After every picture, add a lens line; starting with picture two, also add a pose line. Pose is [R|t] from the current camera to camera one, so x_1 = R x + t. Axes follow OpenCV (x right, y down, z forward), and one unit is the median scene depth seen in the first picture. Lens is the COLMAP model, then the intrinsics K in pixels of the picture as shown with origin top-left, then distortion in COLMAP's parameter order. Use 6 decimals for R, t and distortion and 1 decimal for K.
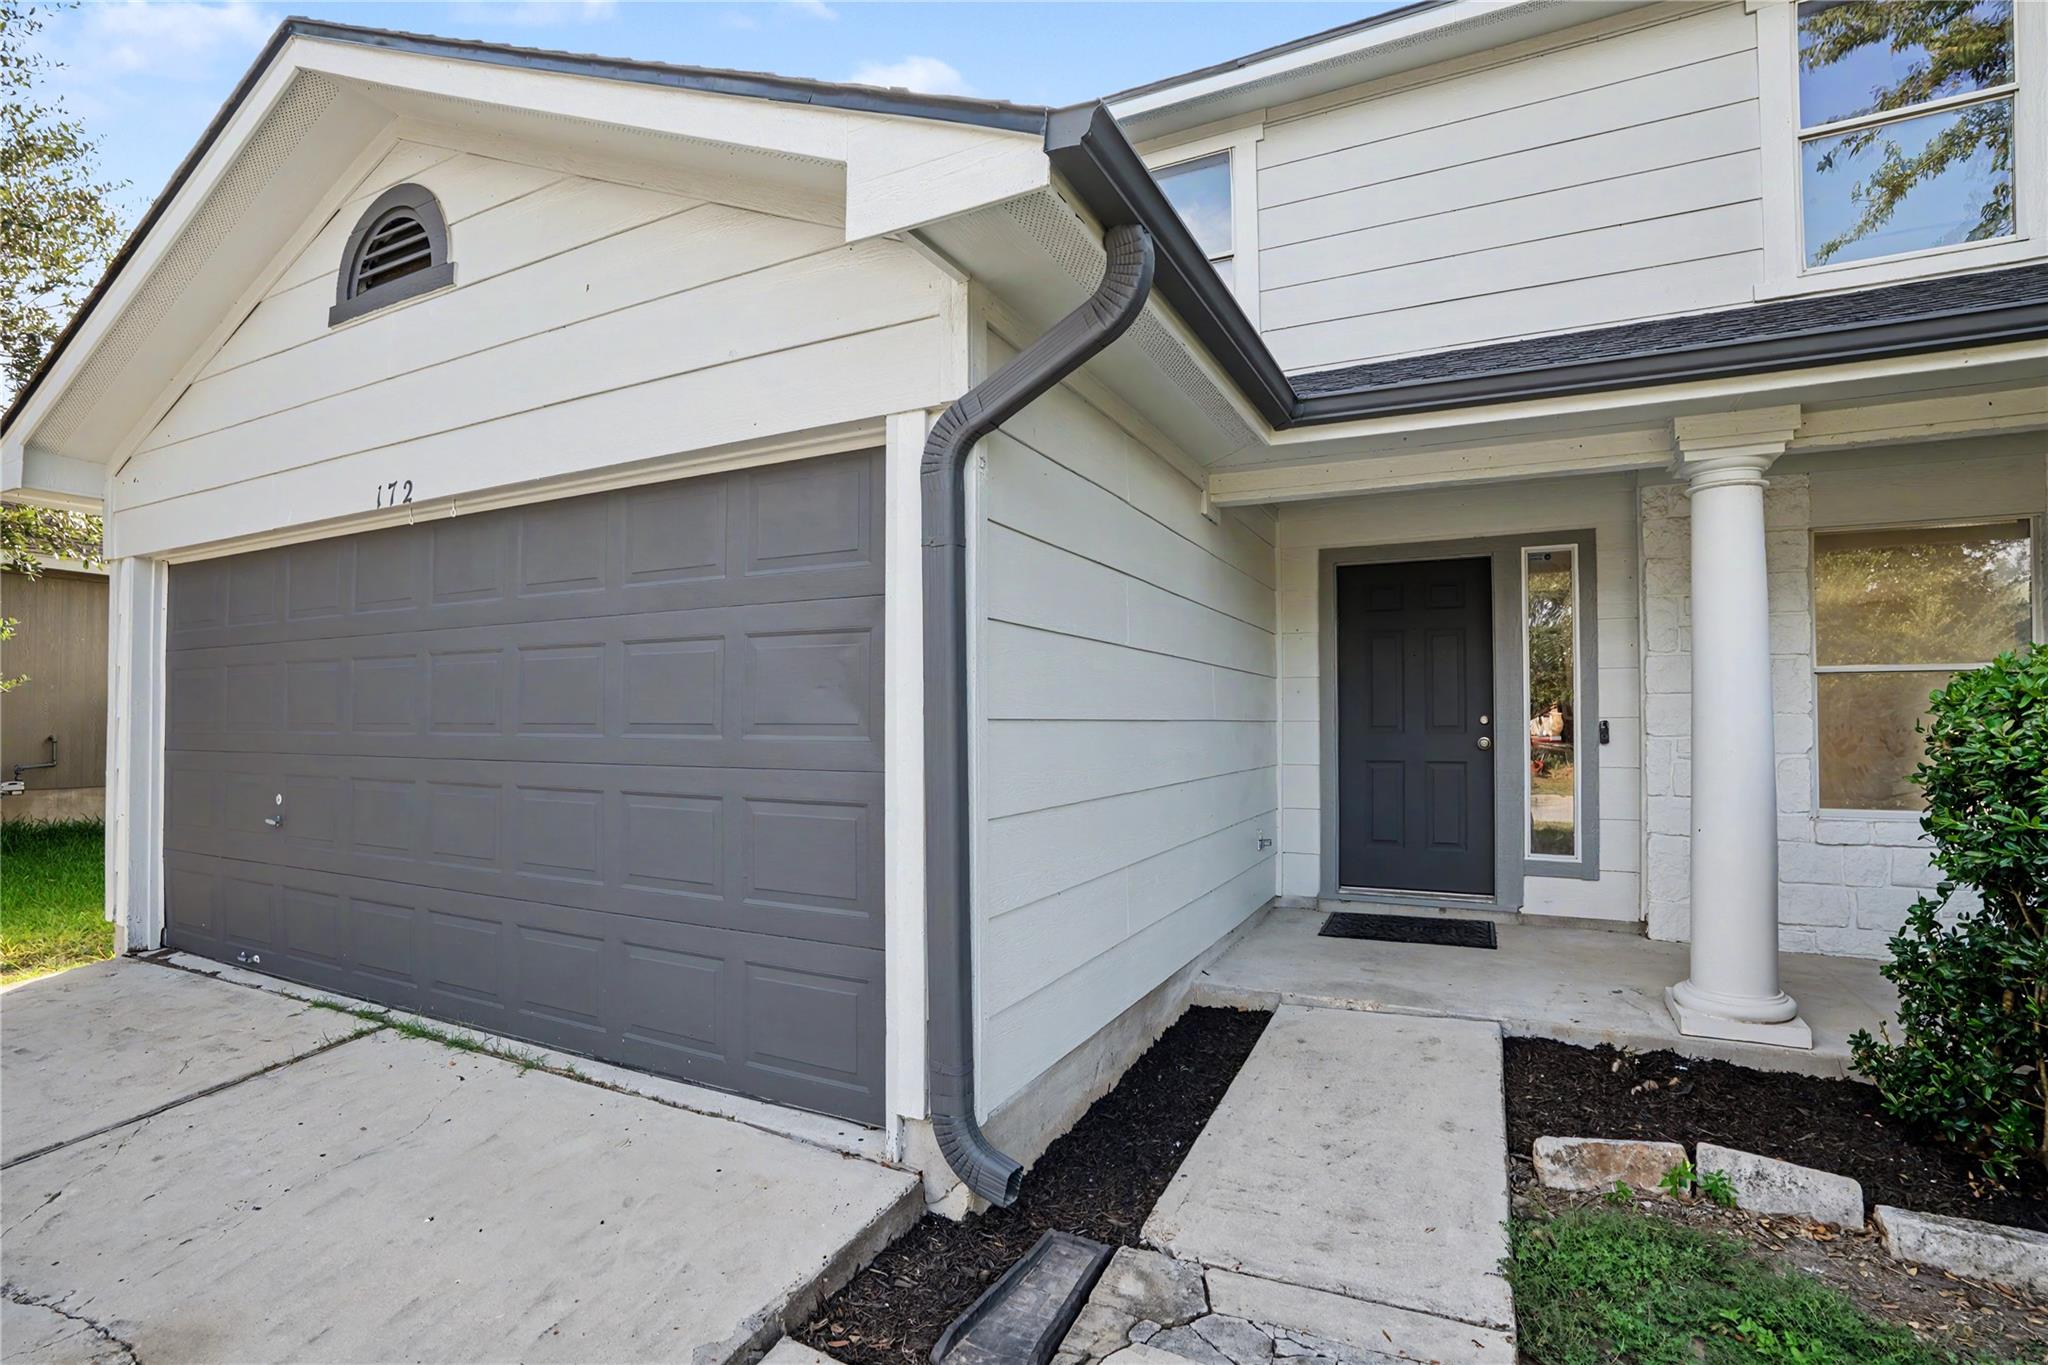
lens RADIAL K [[950.5, 0, 1028.0], [0, 950.5, 700.5], [0, 0, 1]] dist [-0.001410, -0.000052]
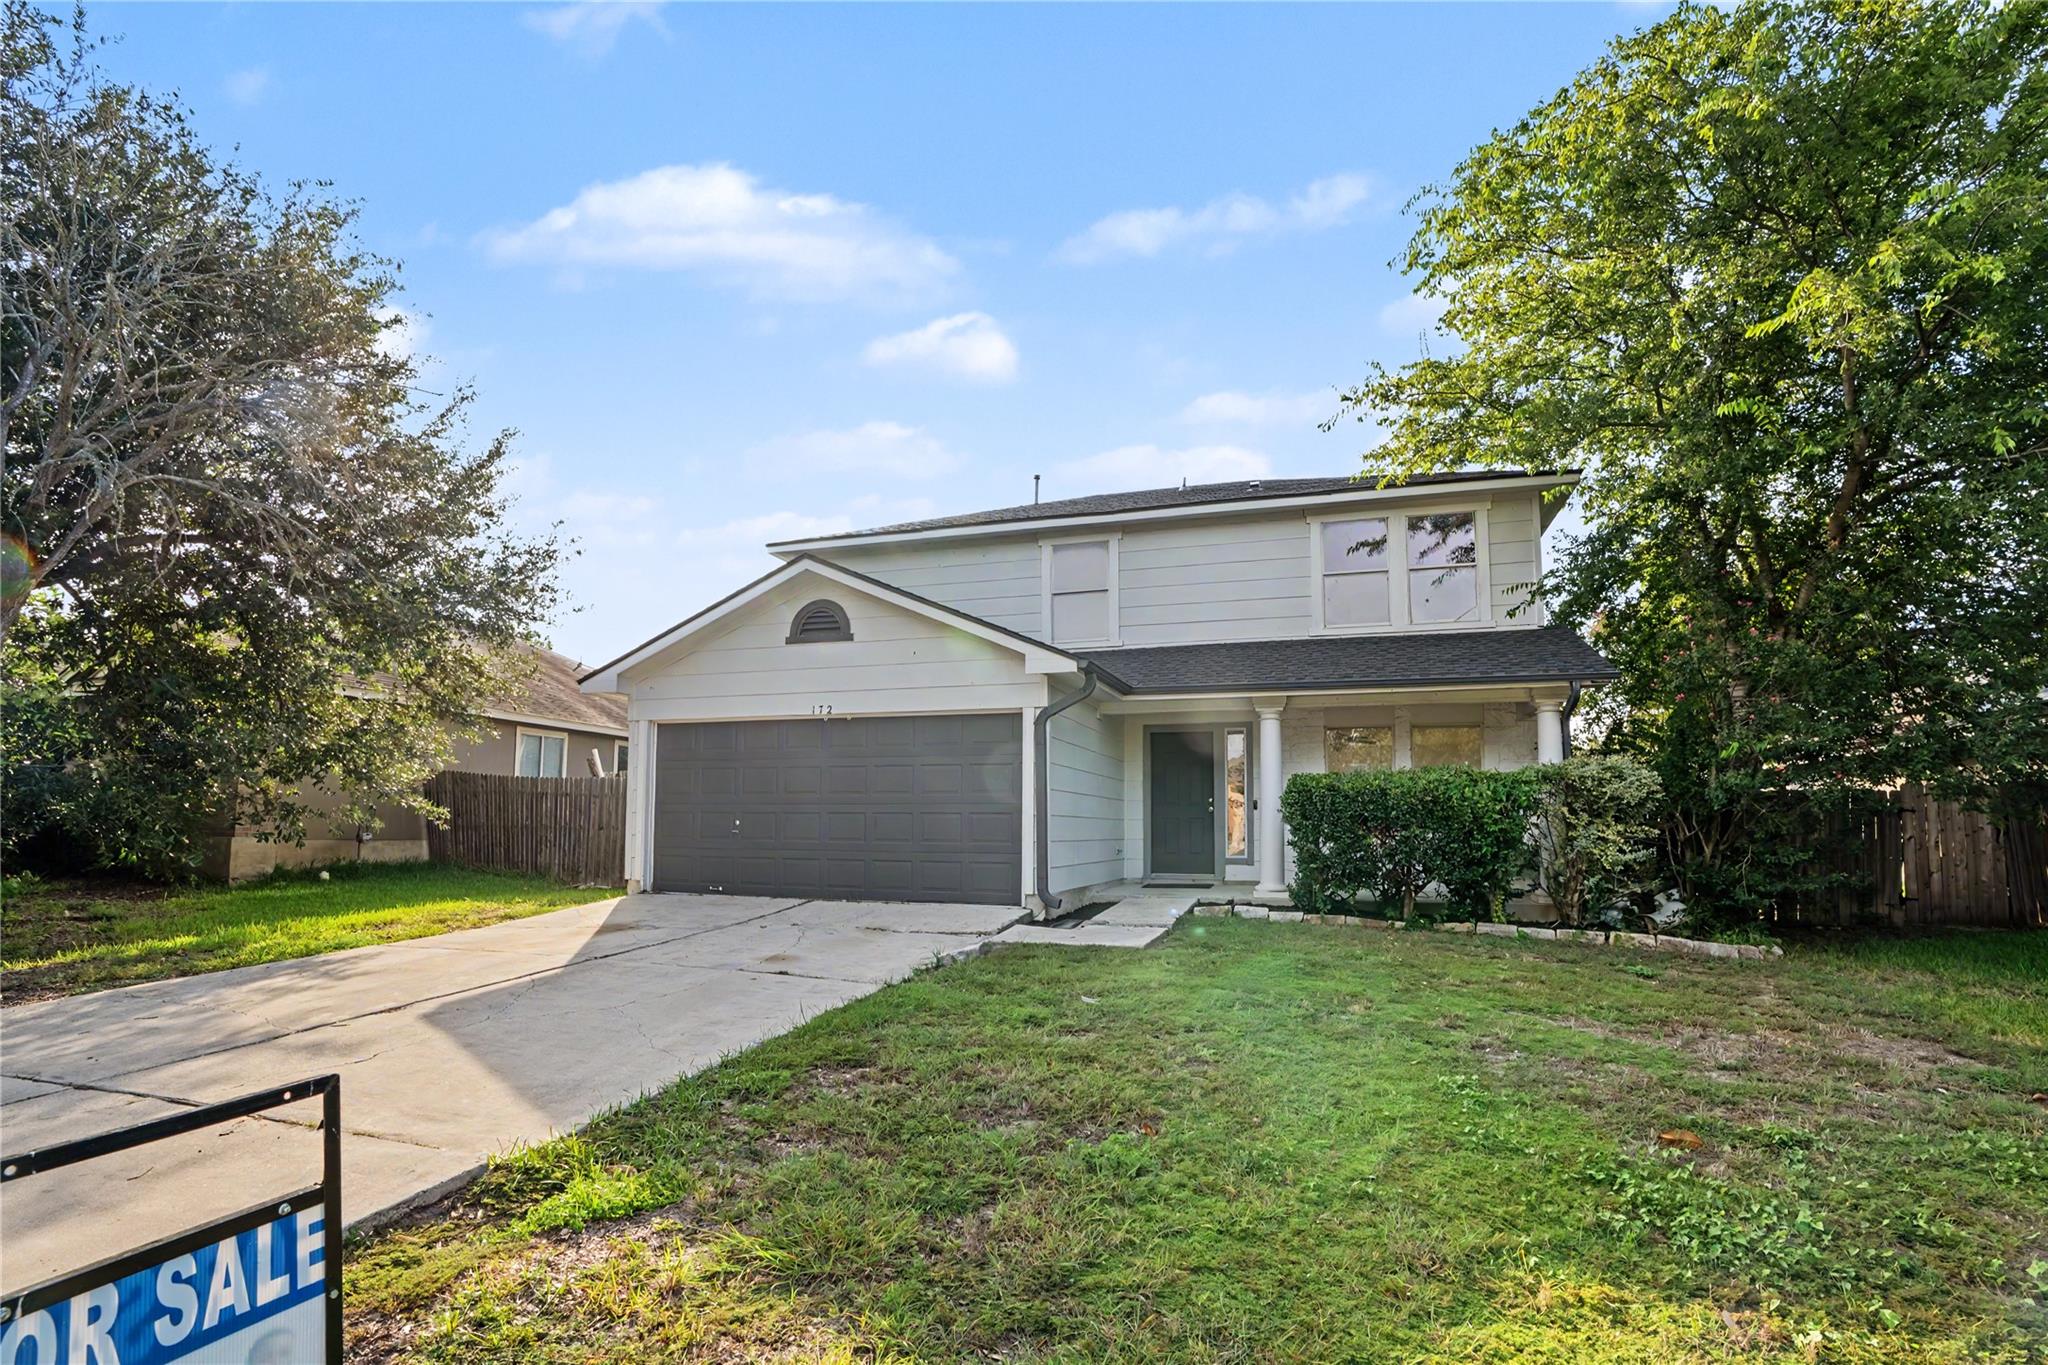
lens RADIAL K [[950.5, 0, 1028.0], [0, 950.5, 700.5], [0, 0, 1]] dist [-0.001410, -0.000052]
pose [[0.987515, 0.028615, 0.154903, -0.357304], [-0.014301, 0.995587, -0.092745, 0.004208], [-0.156873, 0.089372, 0.983567, -1.339819]]
